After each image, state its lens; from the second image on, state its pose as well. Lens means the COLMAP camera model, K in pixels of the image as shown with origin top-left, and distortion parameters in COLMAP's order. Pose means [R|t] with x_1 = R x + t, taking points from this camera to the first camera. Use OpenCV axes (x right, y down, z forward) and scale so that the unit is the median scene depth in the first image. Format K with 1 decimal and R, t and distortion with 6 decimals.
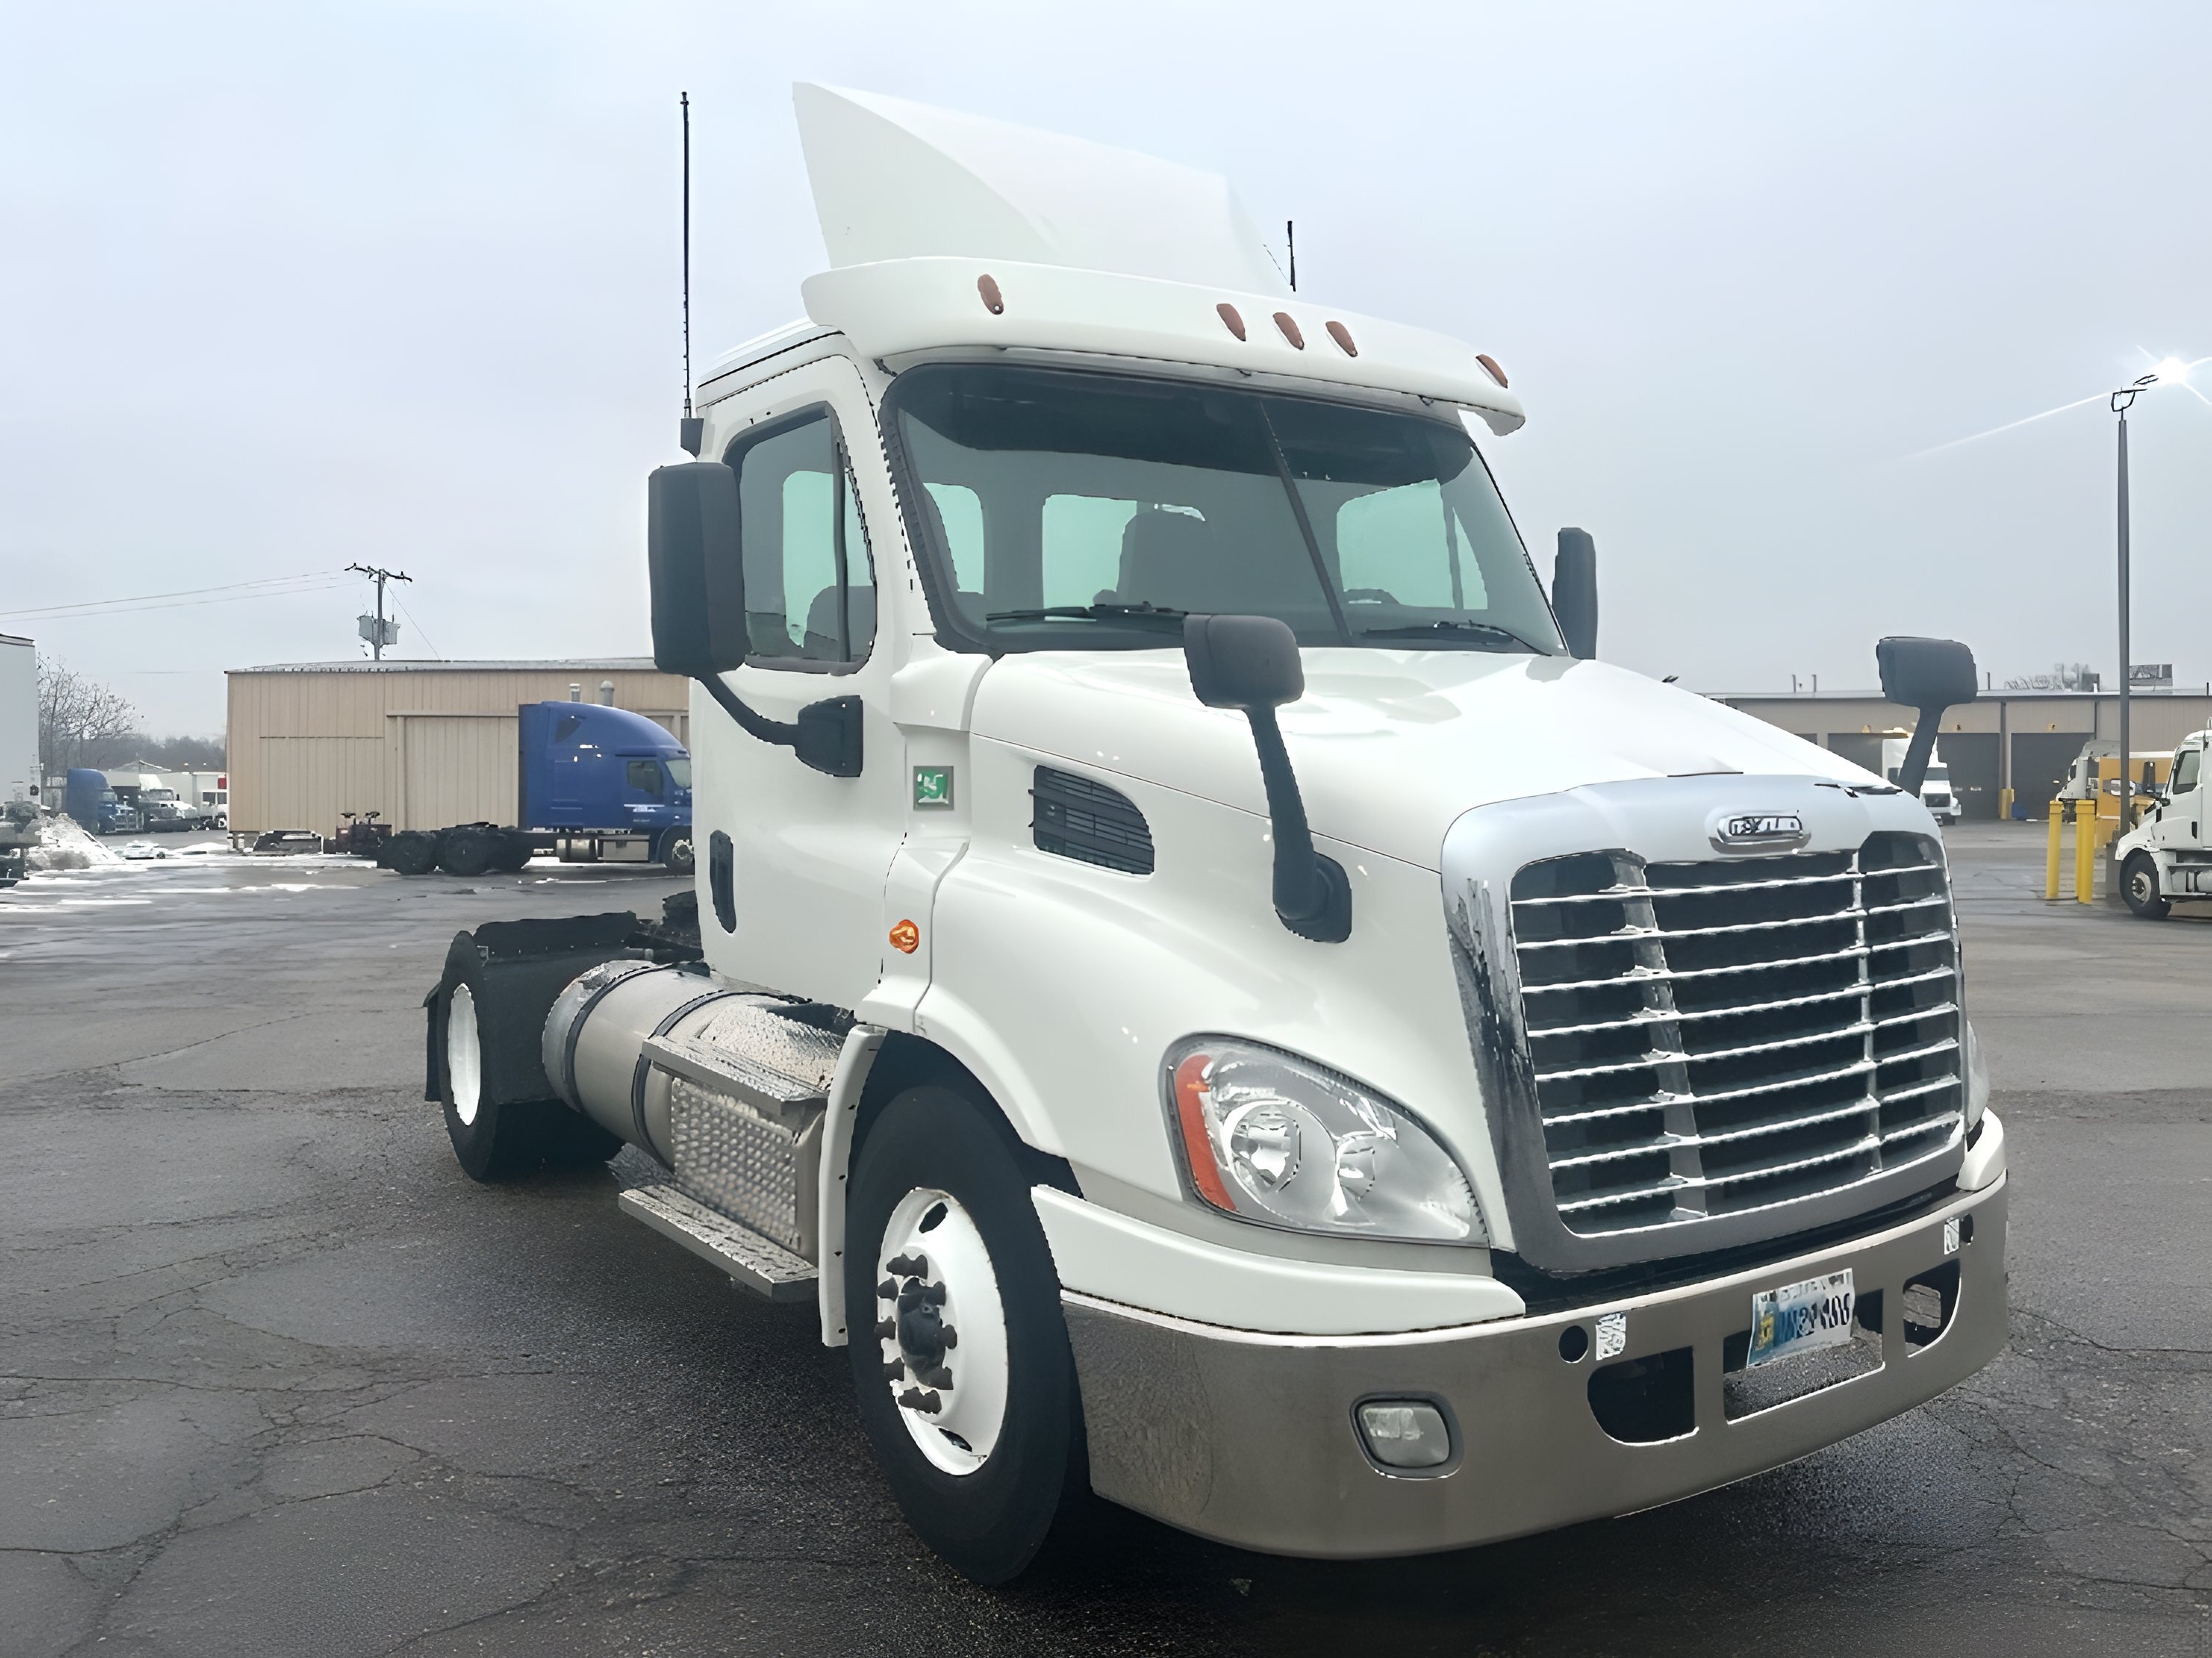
lens RADIAL K [[1761.5, 0, 1112.1], [0, 1761.5, 783.3], [0, 0, 1]] dist [0.029443, 0.002026]
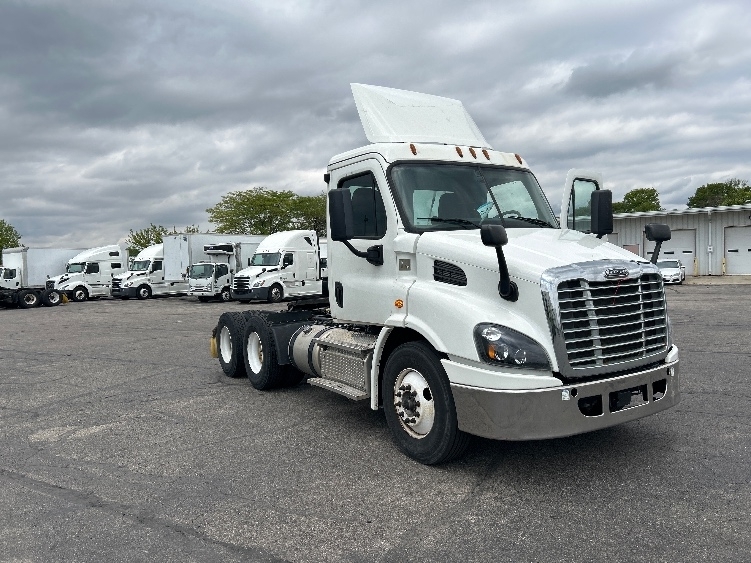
lens RADIAL K [[582.0, 0, 362.3], [0, 582.0, 281.6], [0, 0, 1]] dist [0.015493, -0.001793]
pose [[0.998993, -0.019265, -0.040512, -0.156311], [0.019694, 0.999754, 0.010229, 0.021209], [0.040305, -0.011017, 0.999127, -0.353179]]
